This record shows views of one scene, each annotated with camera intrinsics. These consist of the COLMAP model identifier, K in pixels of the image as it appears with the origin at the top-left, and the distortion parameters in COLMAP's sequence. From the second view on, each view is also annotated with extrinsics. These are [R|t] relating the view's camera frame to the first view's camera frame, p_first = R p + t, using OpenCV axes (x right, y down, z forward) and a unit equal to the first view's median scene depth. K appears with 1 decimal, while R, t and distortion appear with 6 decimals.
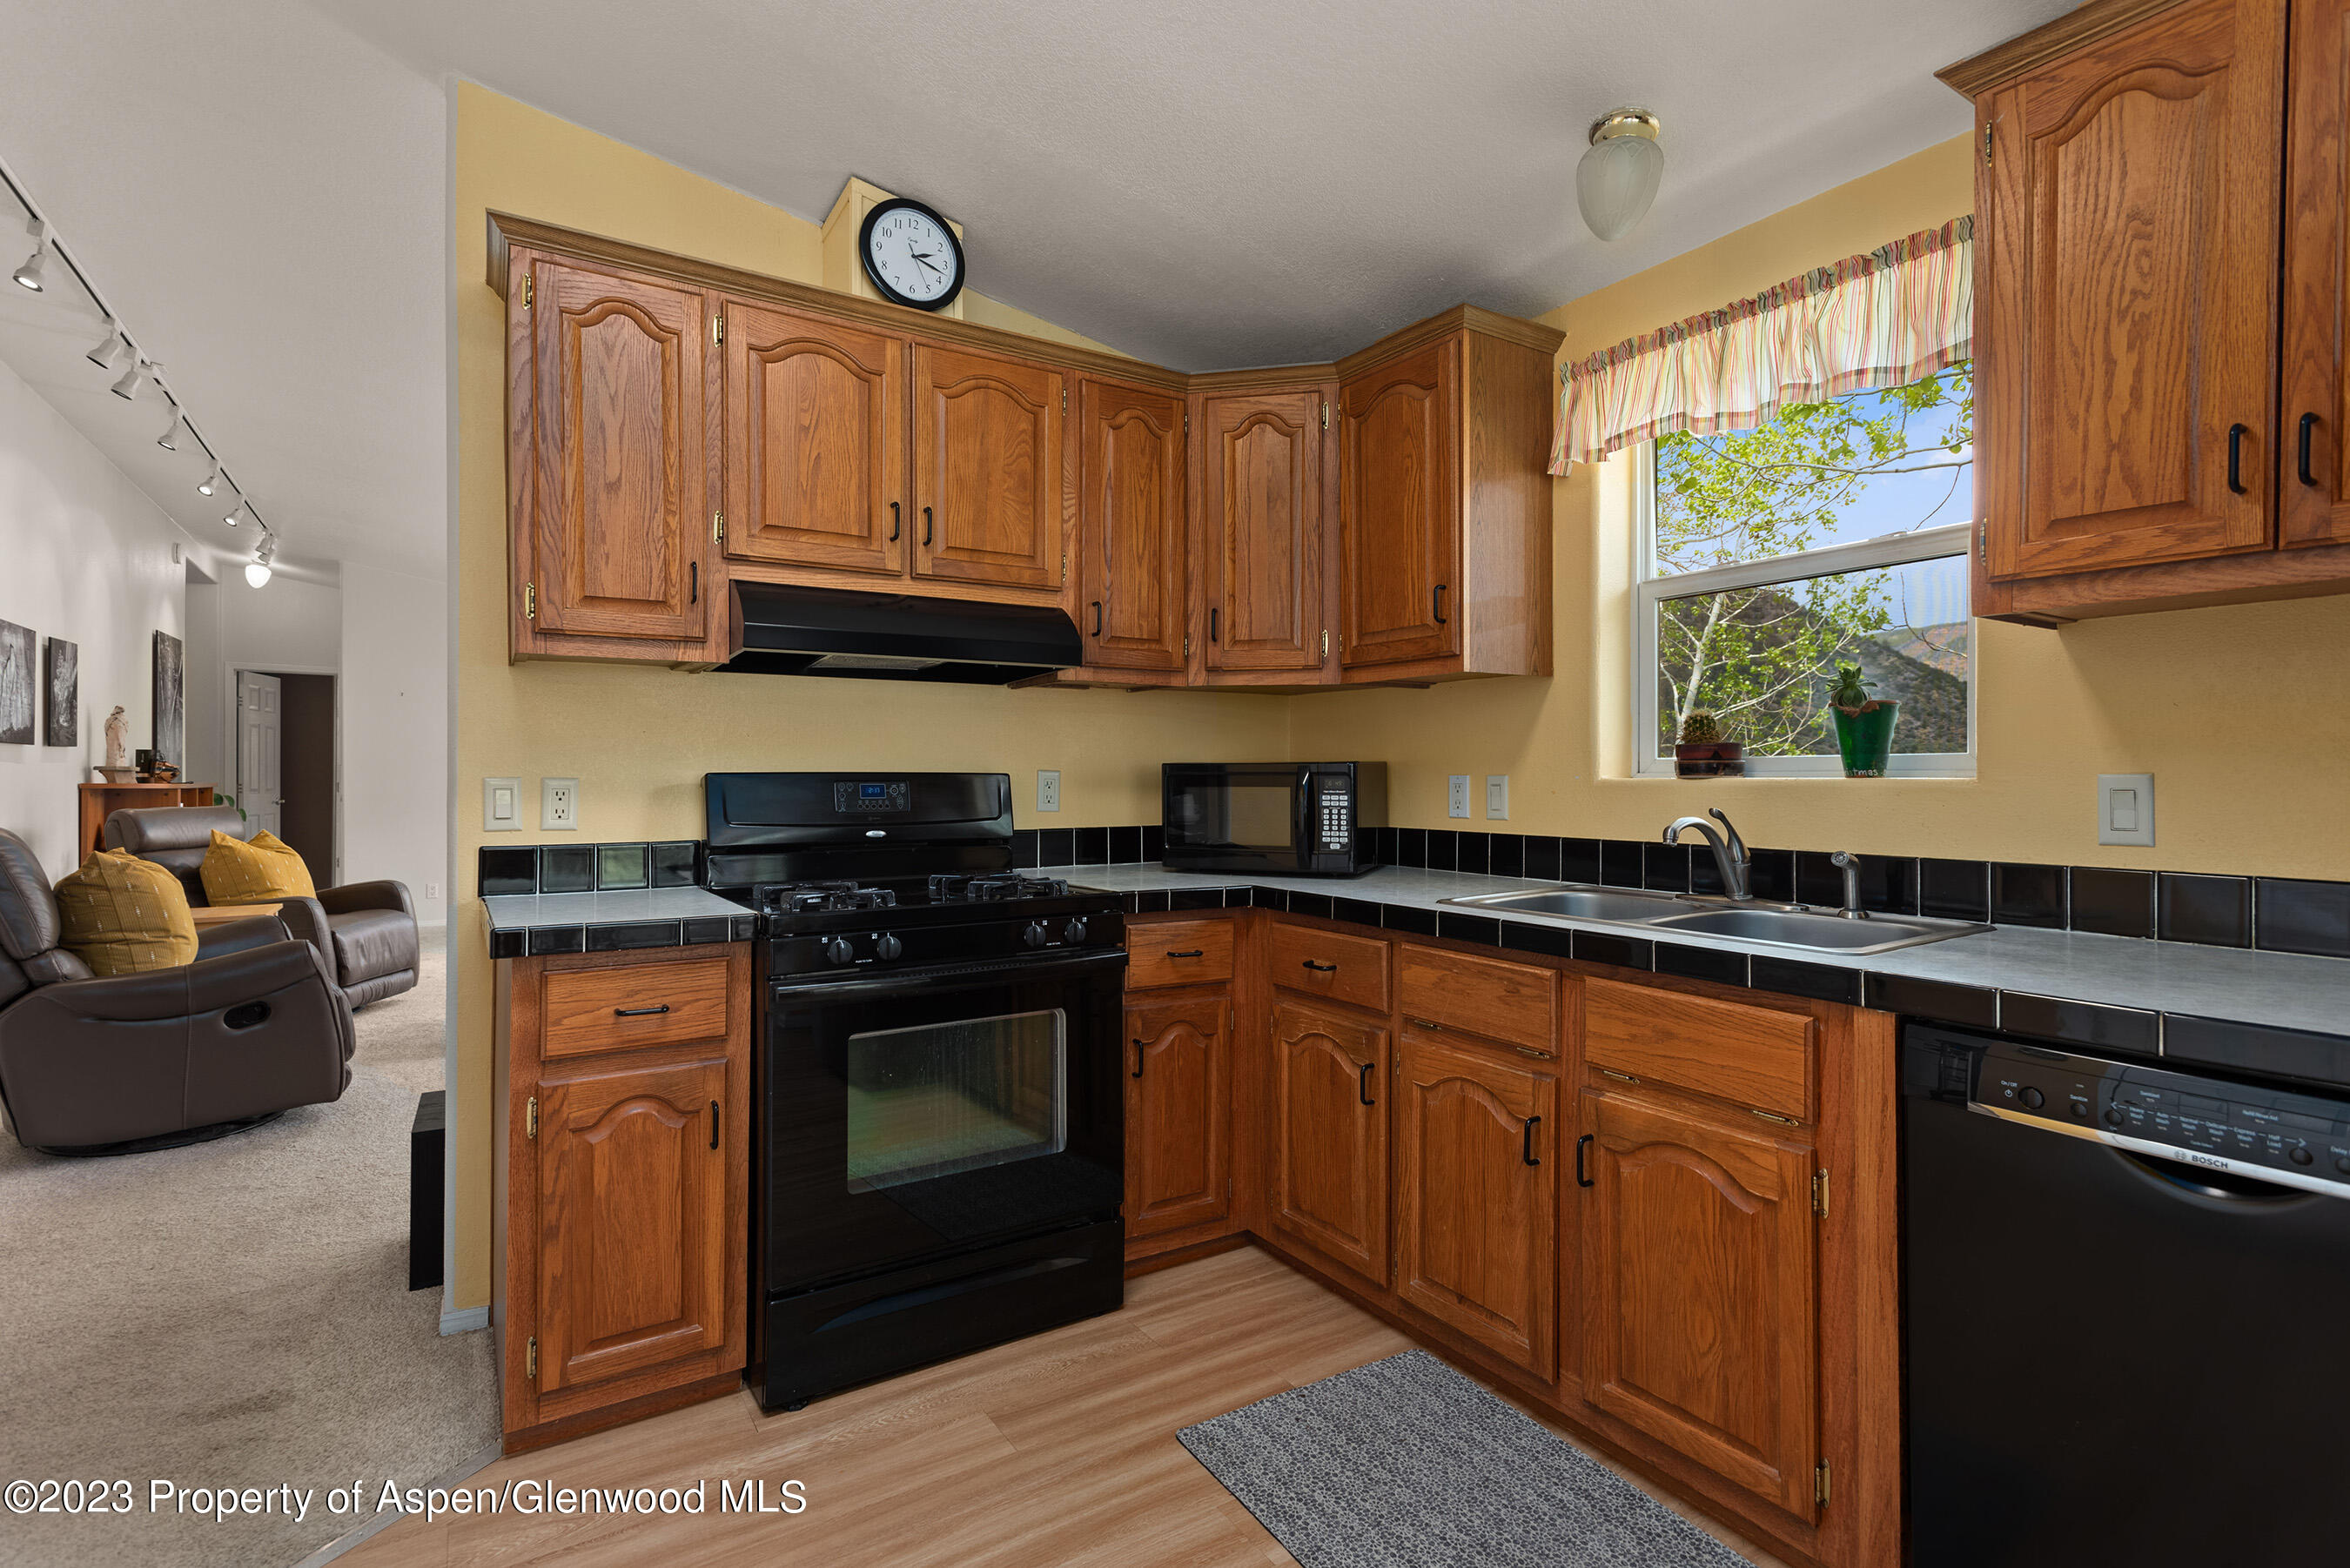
lens RADIAL K [[1115.7, 0, 1167.3], [0, 1115.7, 810.7], [0, 0, 1]] dist [0.015024, -0.001405]
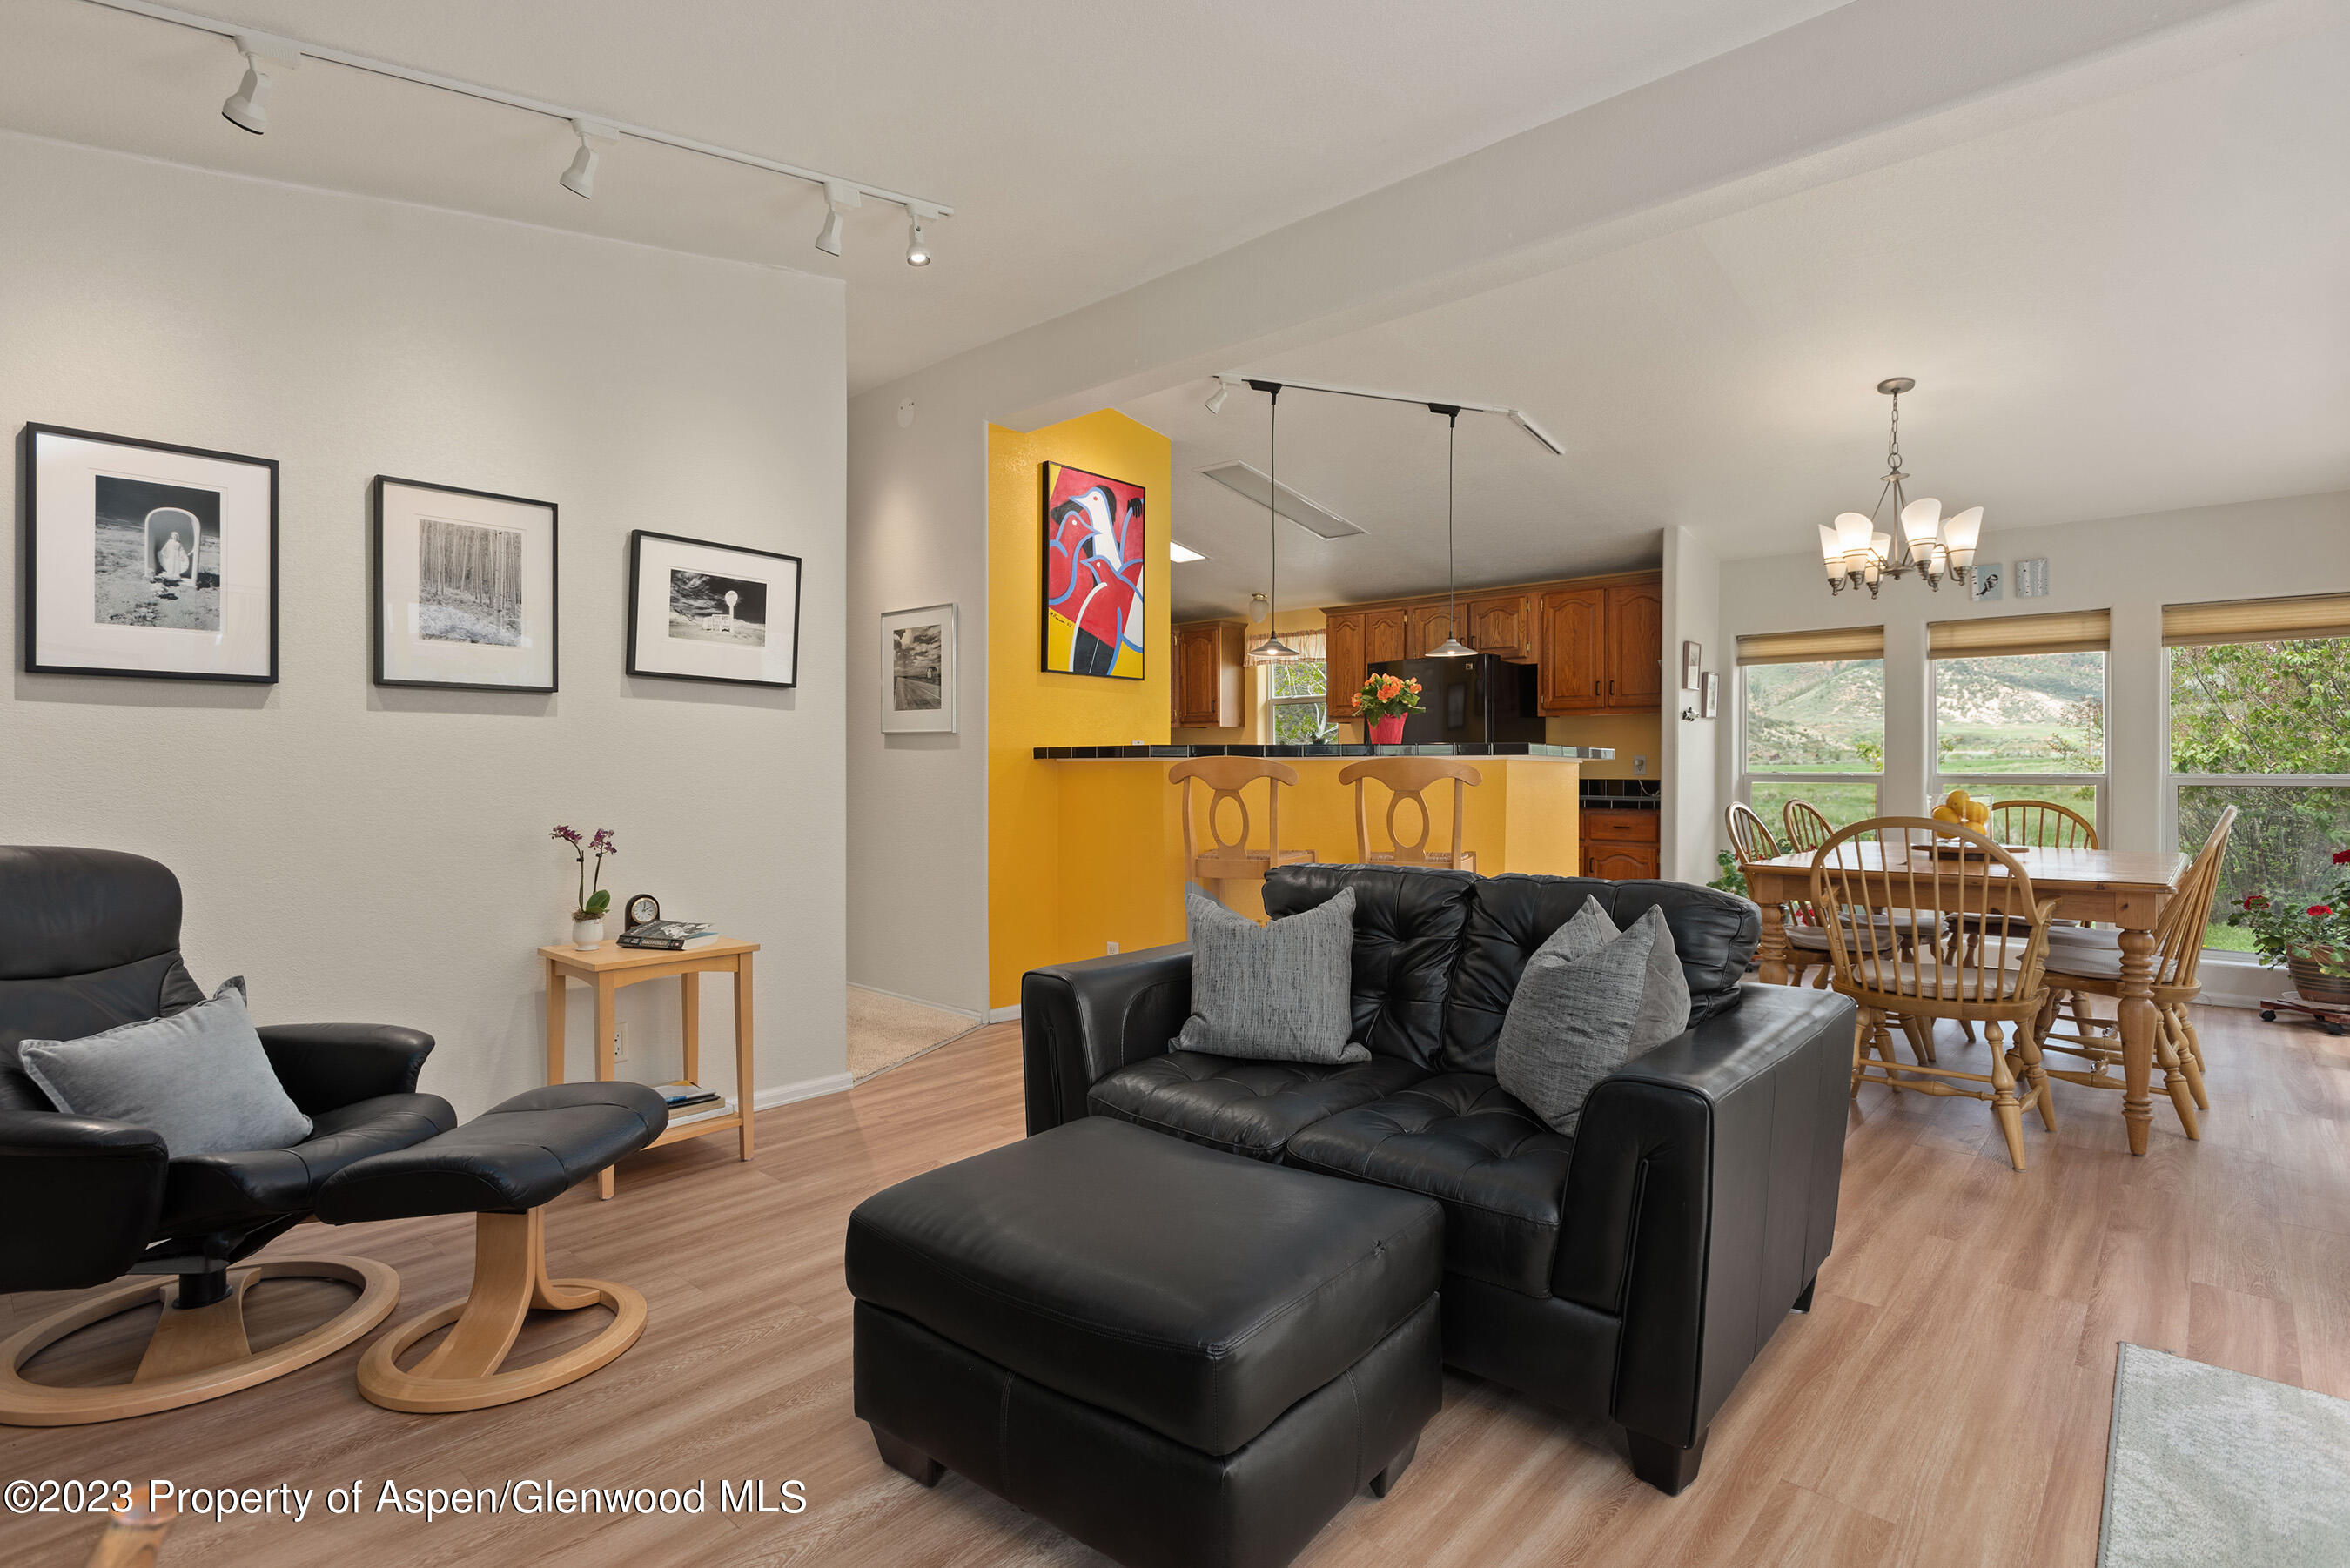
lens RADIAL K [[1191.9, 0, 1175.0], [0, 1191.9, 784.0], [0, 0, 1]] dist [0.014810, -0.000554]
pose [[0.962955, -0.003176, 0.269642, -0.847059], [0.007755, 0.999843, -0.015917, 0.107315], [-0.269549, 0.017419, 0.962829, -2.449292]]
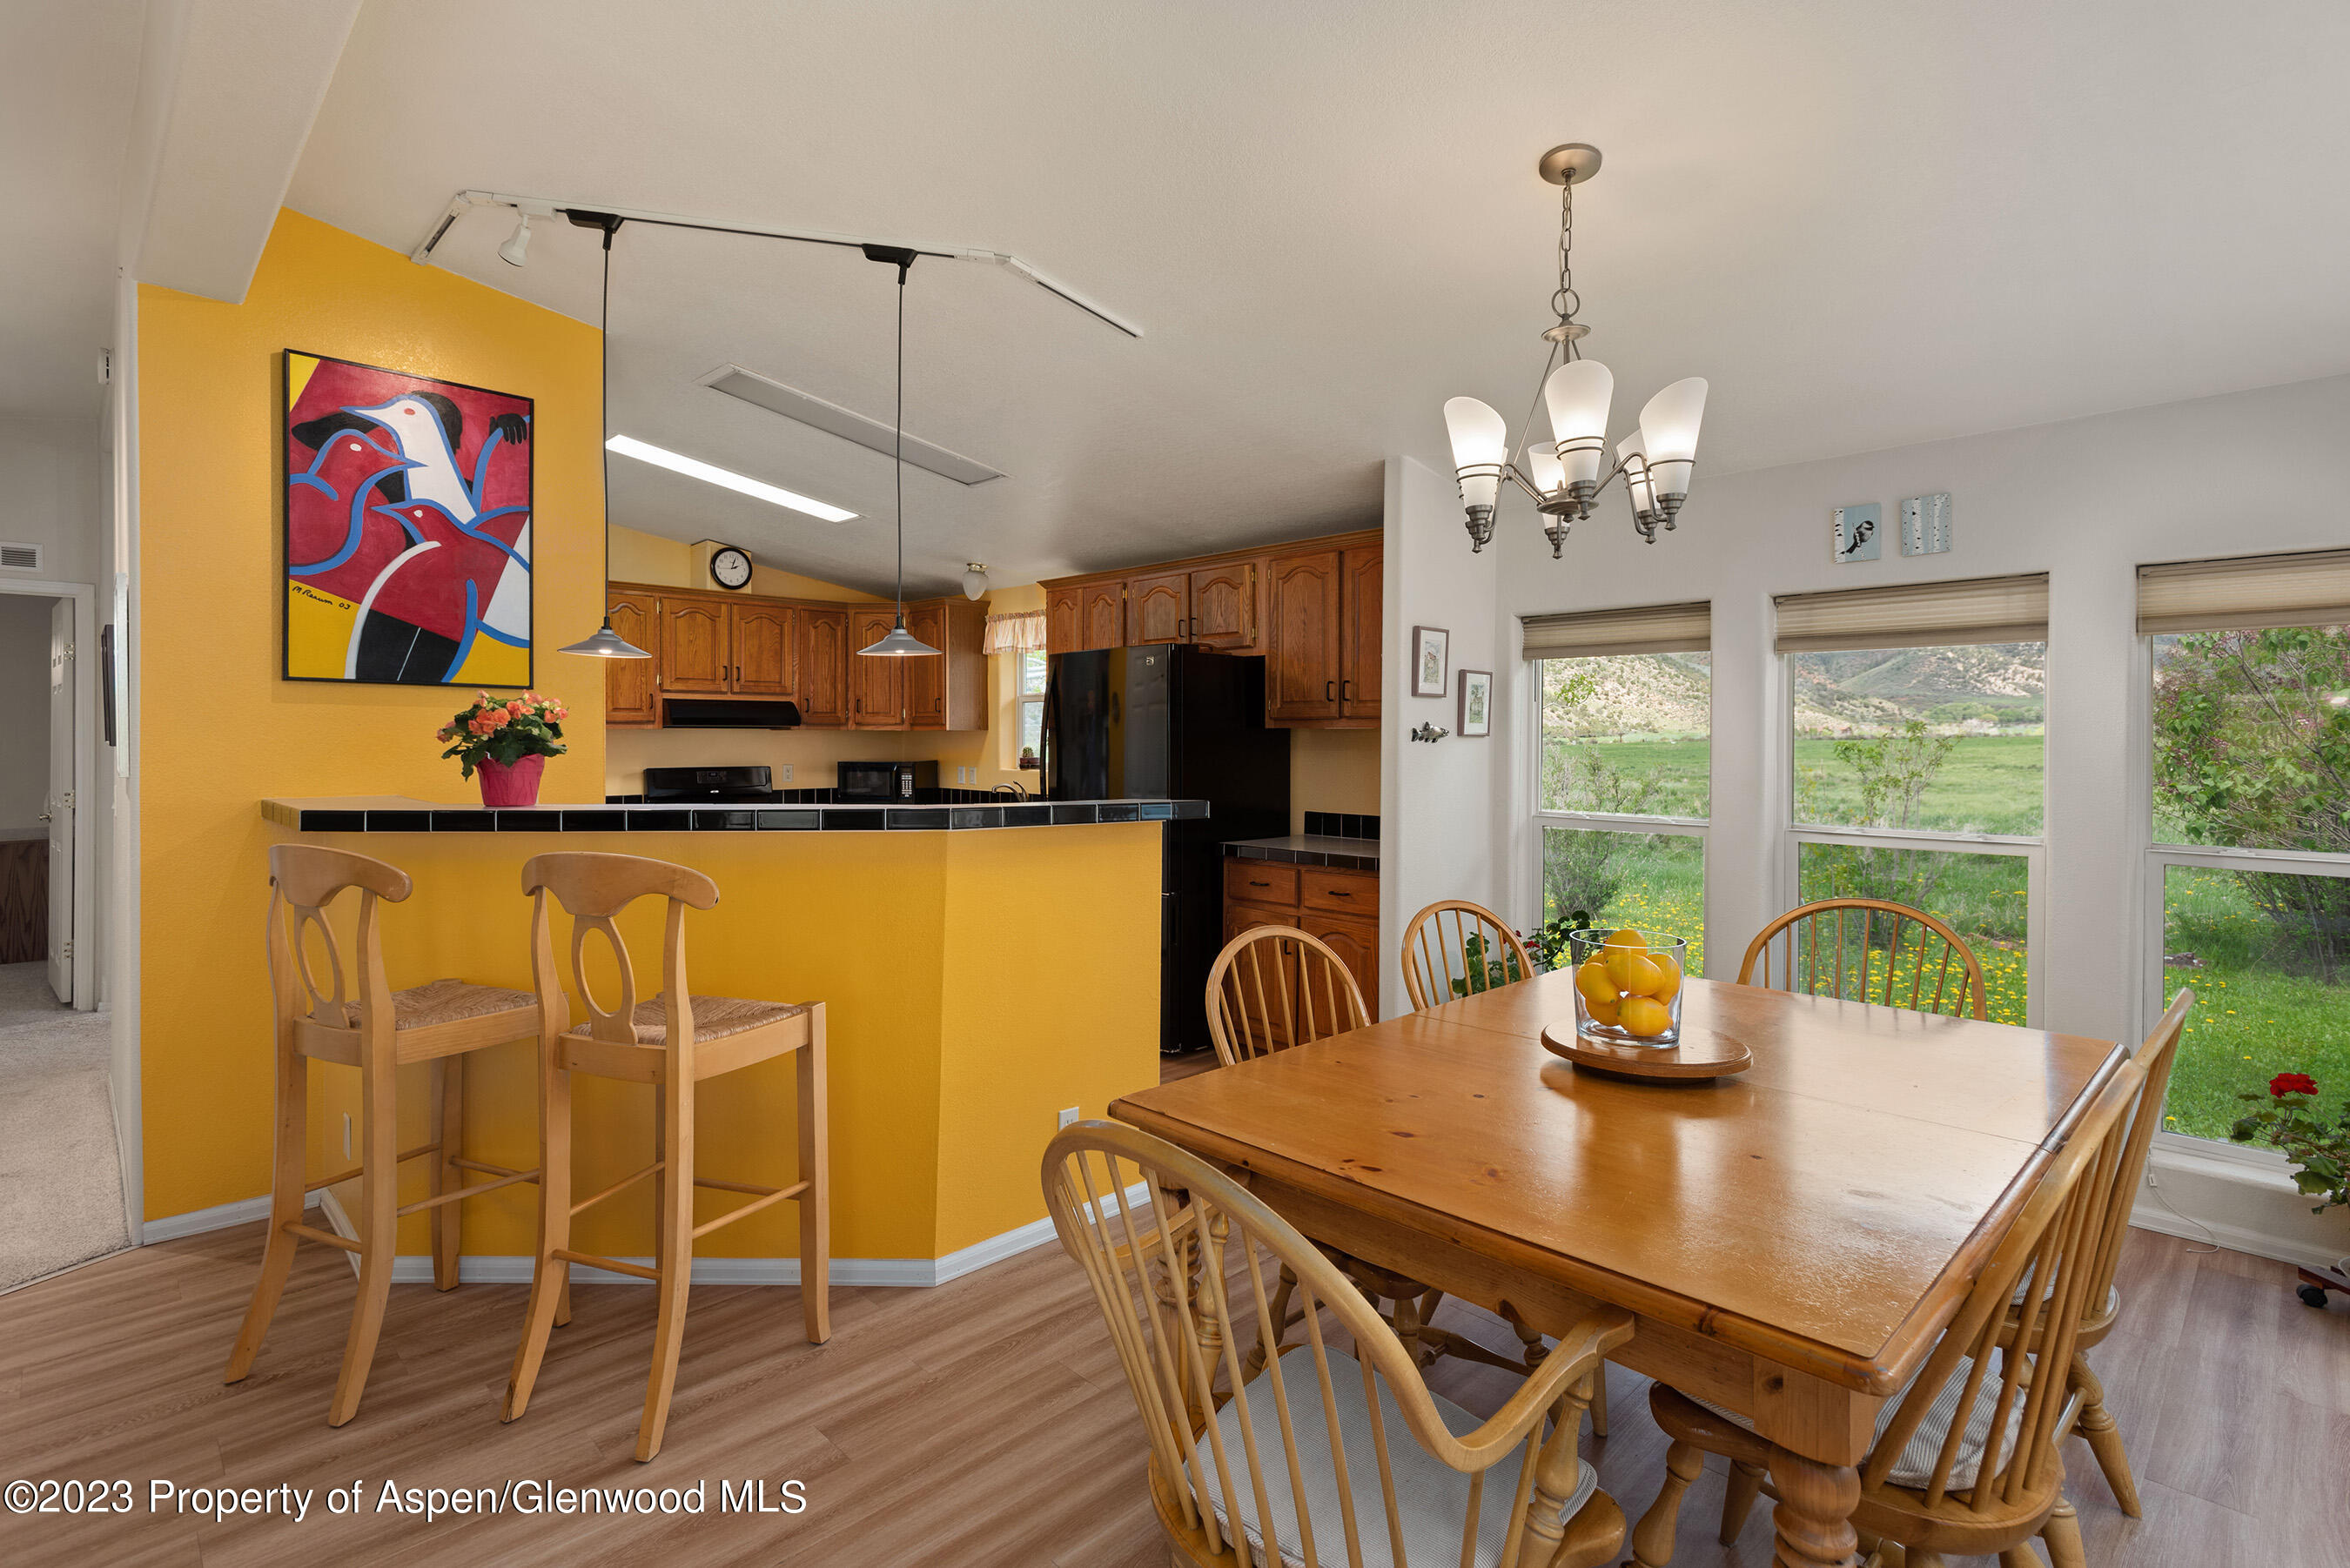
lens RADIAL K [[1134.3, 0, 1179.3], [0, 1134.3, 755.0], [0, 0, 1]] dist [0.023308, 0.000289]
pose [[0.979842, 0.000200, 0.199775, 0.265995], [0.002299, 0.999922, -0.012277, -0.028275], [-0.199762, 0.012489, 0.979765, -1.812706]]
